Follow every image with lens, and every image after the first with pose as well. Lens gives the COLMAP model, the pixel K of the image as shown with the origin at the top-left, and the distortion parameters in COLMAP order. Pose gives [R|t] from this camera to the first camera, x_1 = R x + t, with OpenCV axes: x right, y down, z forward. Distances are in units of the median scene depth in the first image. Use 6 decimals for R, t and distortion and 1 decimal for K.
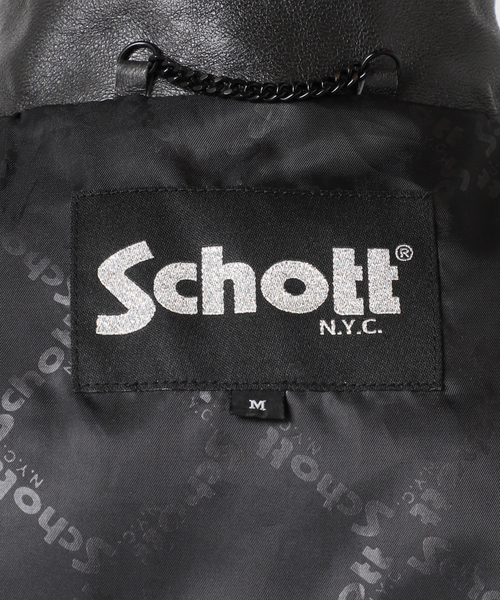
lens RADIAL K [[1254.9, 0, 250.2], [0, 1254.9, 299.8], [0, 0, 1]] dist [0.018074, 0.000000]
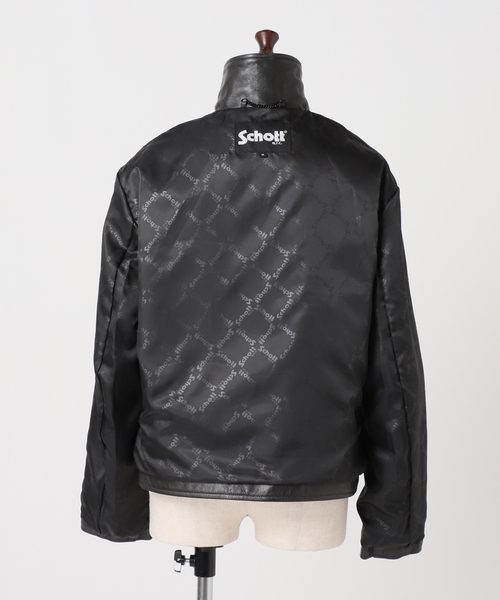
lens RADIAL K [[1026.2, 0, 249.6], [0, 1026.2, 300.3], [0, 0, 1]] dist [0.041291, 0.000000]
pose [[0.999607, 0.002429, -0.027923, 0.087122], [-0.000243, 0.996952, 0.078017, 0.417837], [0.028028, -0.077980, 0.996561, -4.376314]]
